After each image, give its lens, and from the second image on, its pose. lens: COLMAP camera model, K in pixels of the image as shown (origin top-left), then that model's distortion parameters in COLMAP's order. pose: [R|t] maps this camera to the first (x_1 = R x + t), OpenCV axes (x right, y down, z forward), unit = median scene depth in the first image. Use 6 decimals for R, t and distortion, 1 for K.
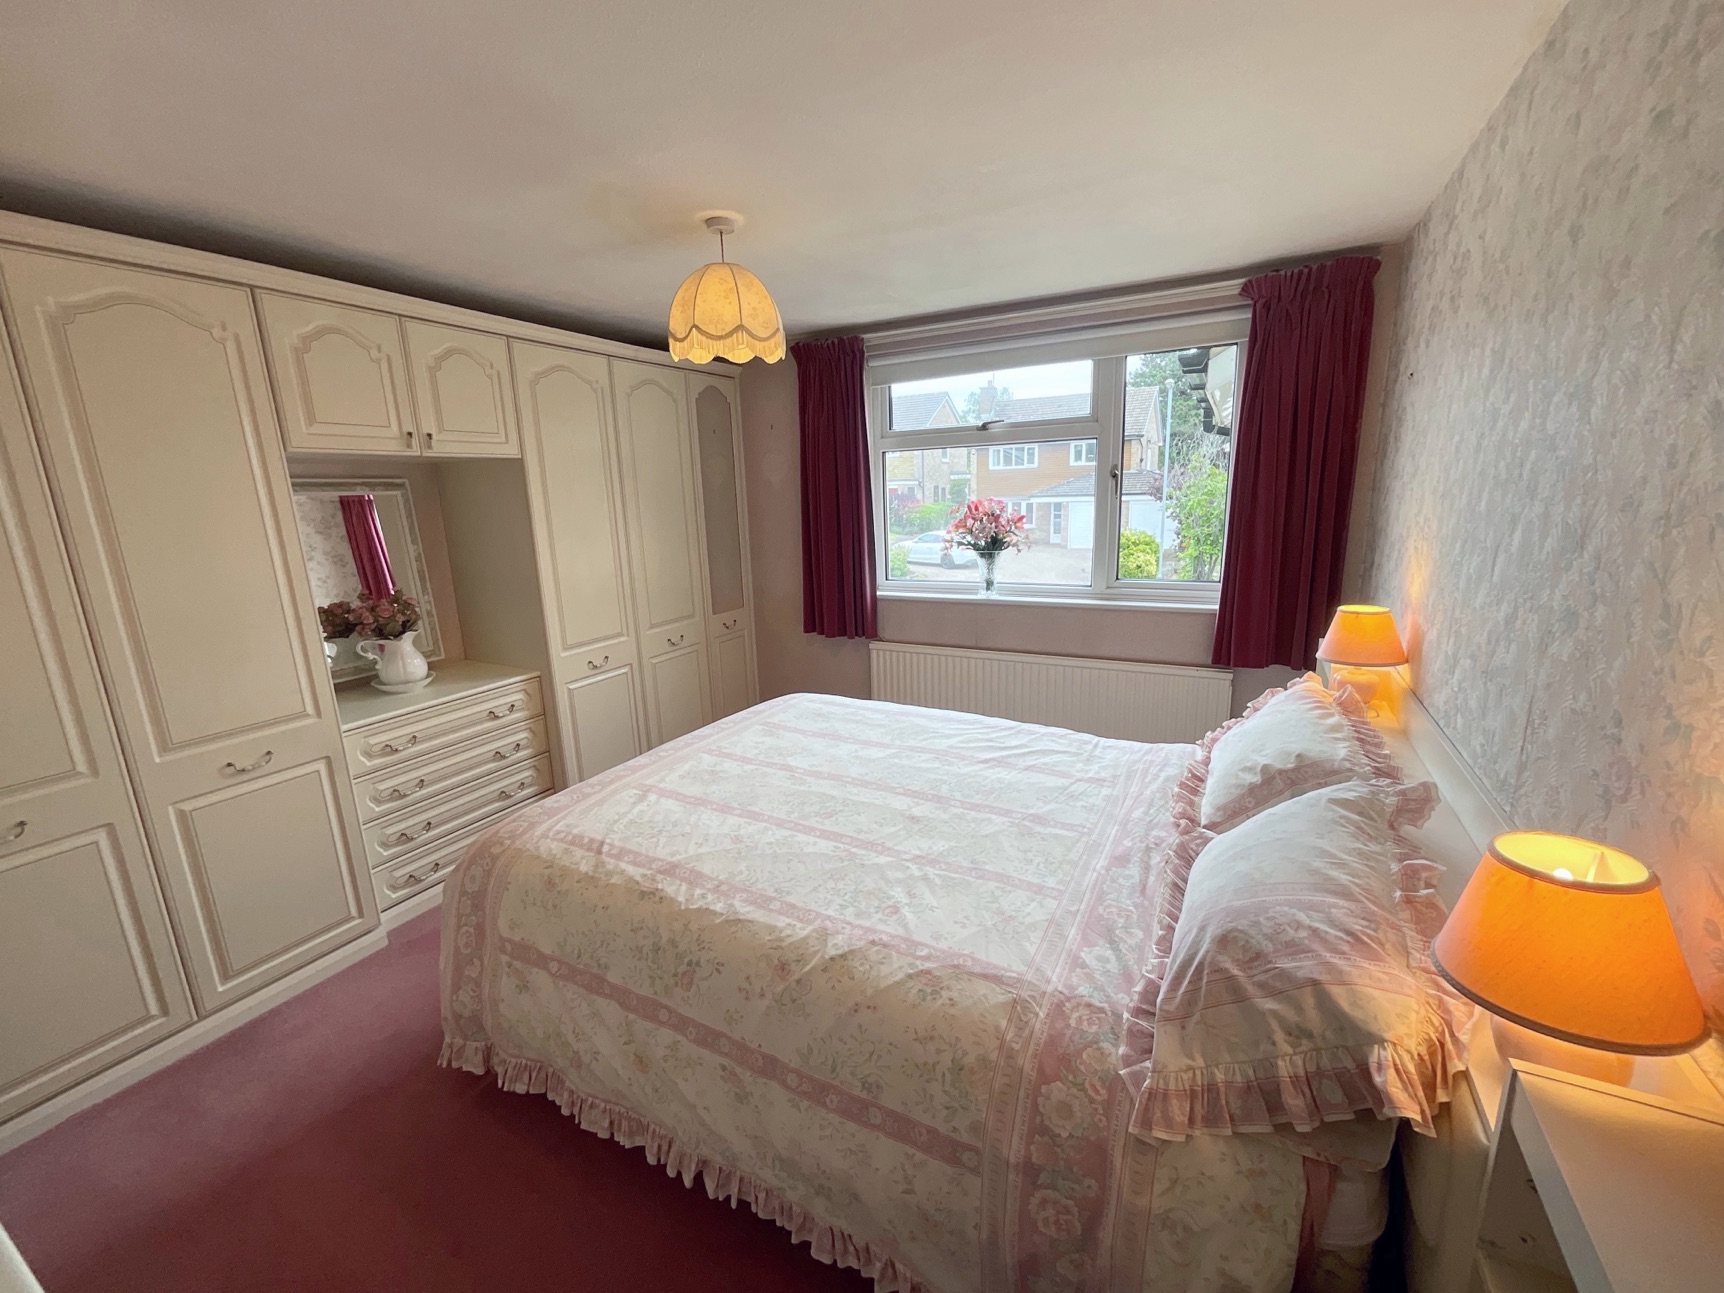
lens RADIAL K [[701.1, 0, 854.0], [0, 701.1, 646.5], [0, 0, 1]] dist [-0.002921, -0.000554]
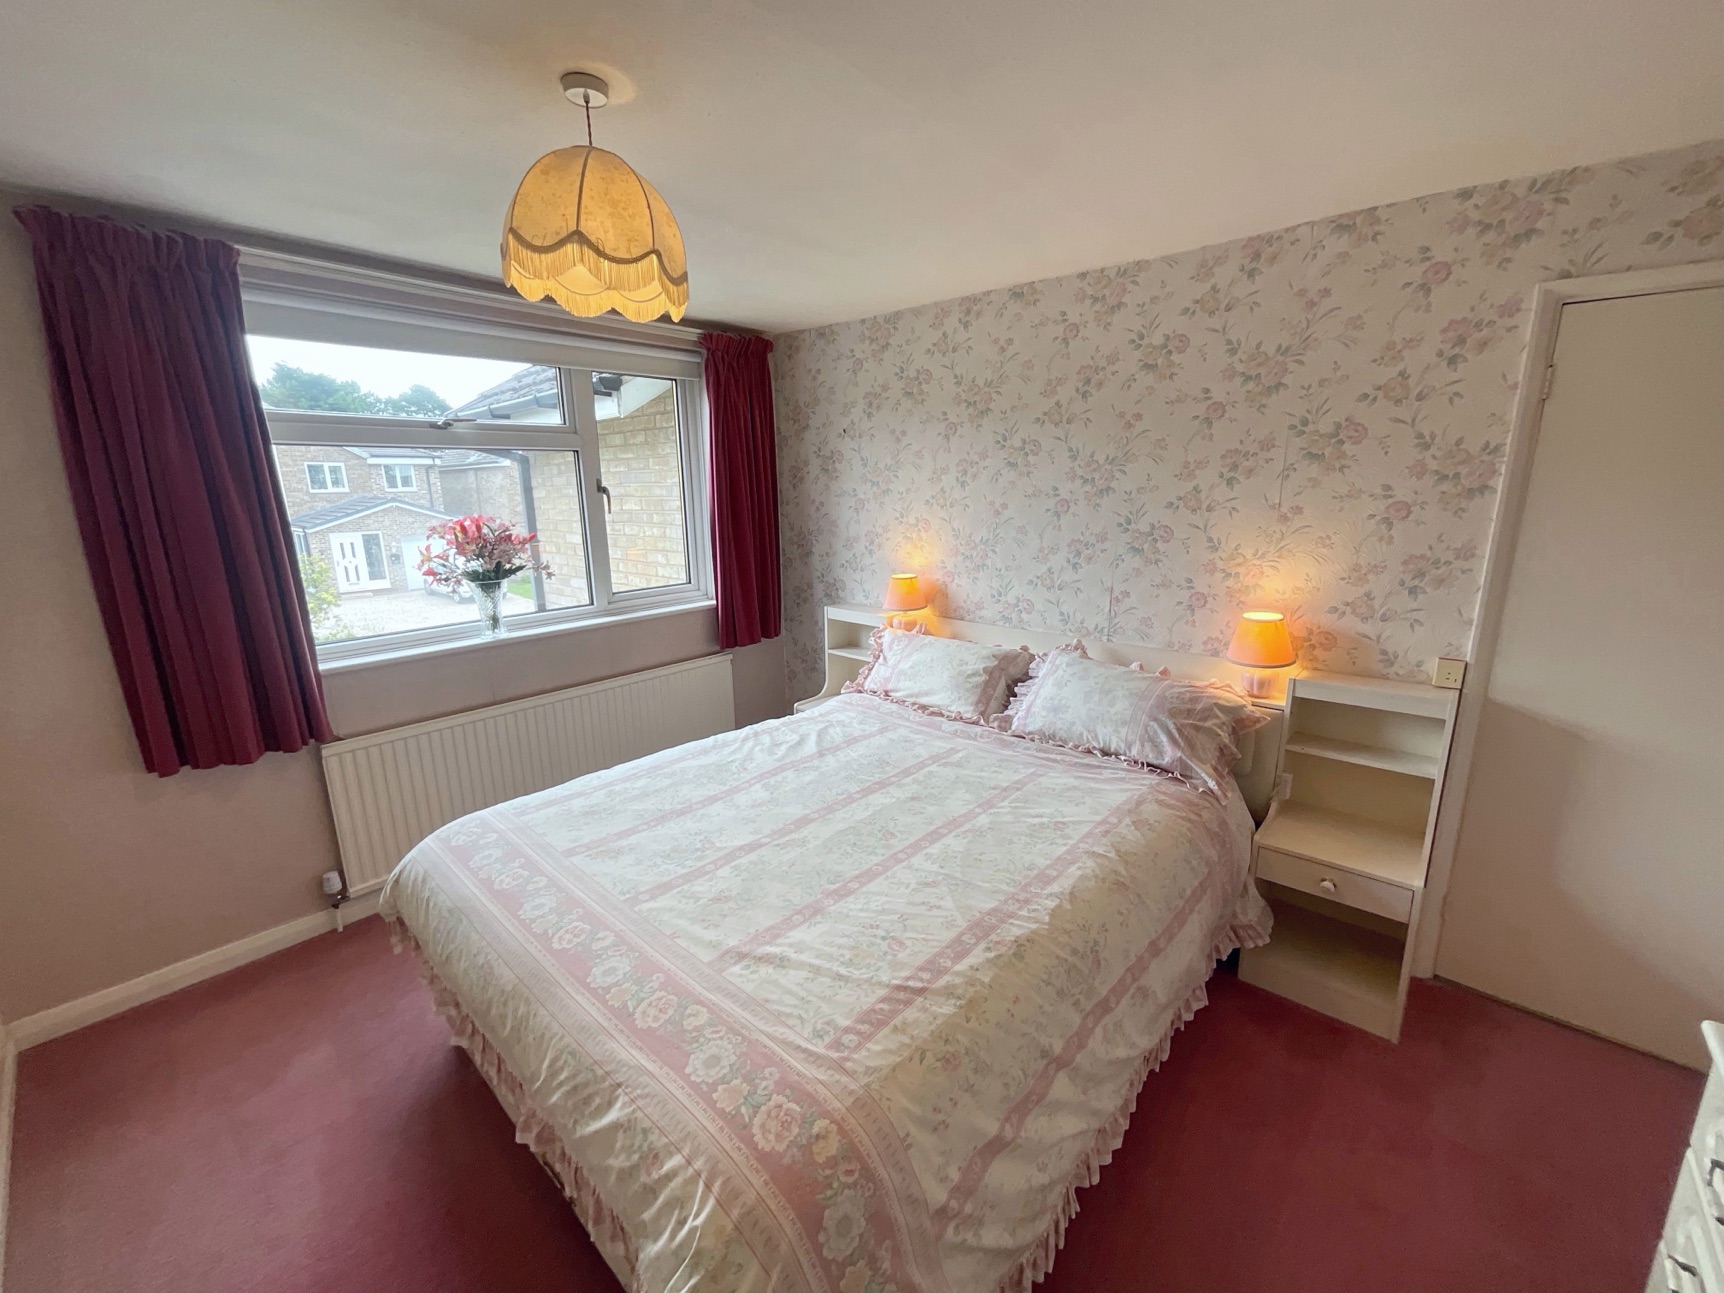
lens RADIAL K [[701.1, 0, 871.9], [0, 701.1, 644.7], [0, 0, 1]] dist [-0.002921, -0.000554]
pose [[0.219234, -0.191133, 0.956768, -0.787558], [0.219635, 0.965122, 0.142474, -0.133186], [-0.950630, 0.178905, 0.253568, 0.626287]]
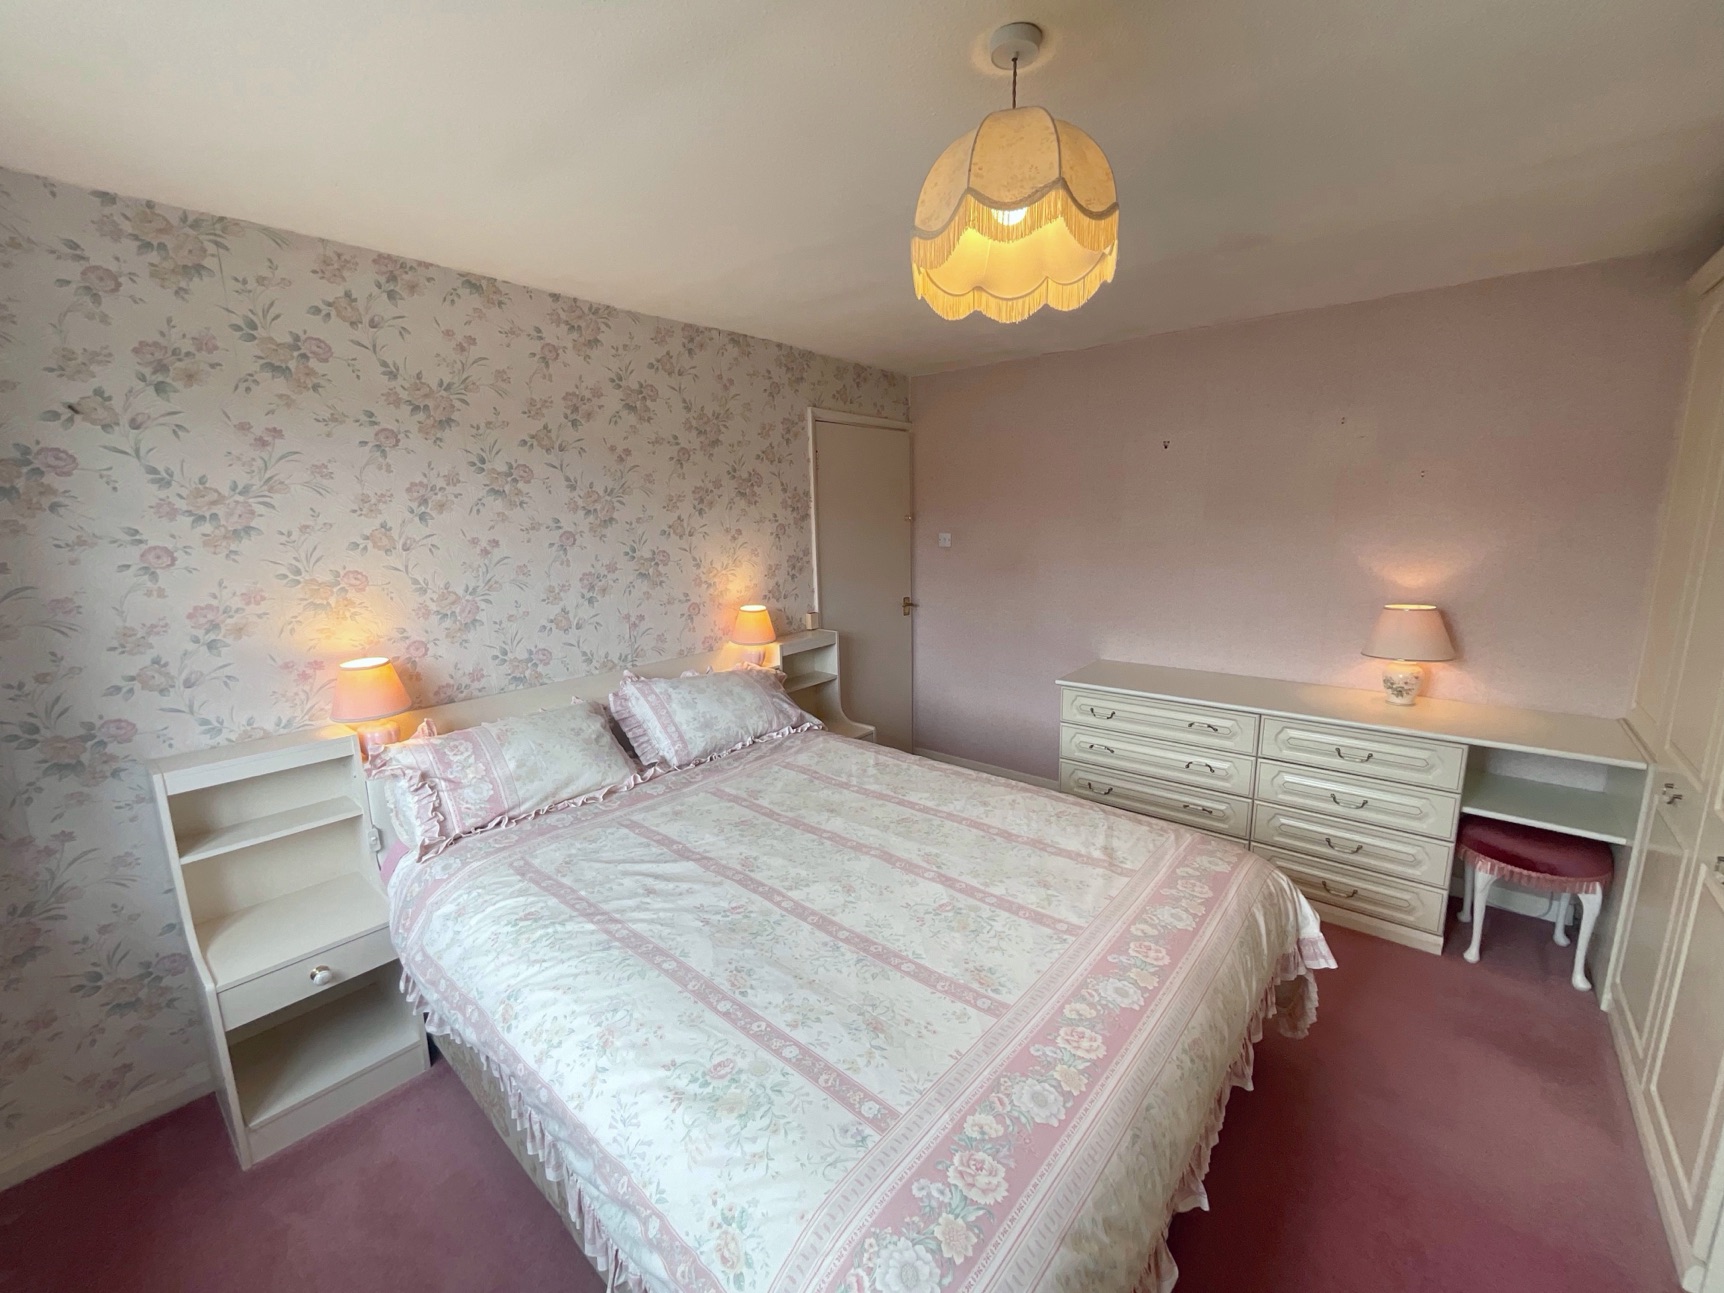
lens RADIAL K [[701.1, 0, 851.6], [0, 701.1, 644.0], [0, 0, 1]] dist [-0.002921, -0.000554]
pose [[-0.977594, 0.007172, 0.210376, -0.157840], [0.090753, 0.916124, 0.390487, -0.372045], [-0.189930, 0.400830, -0.896249, 1.604518]]
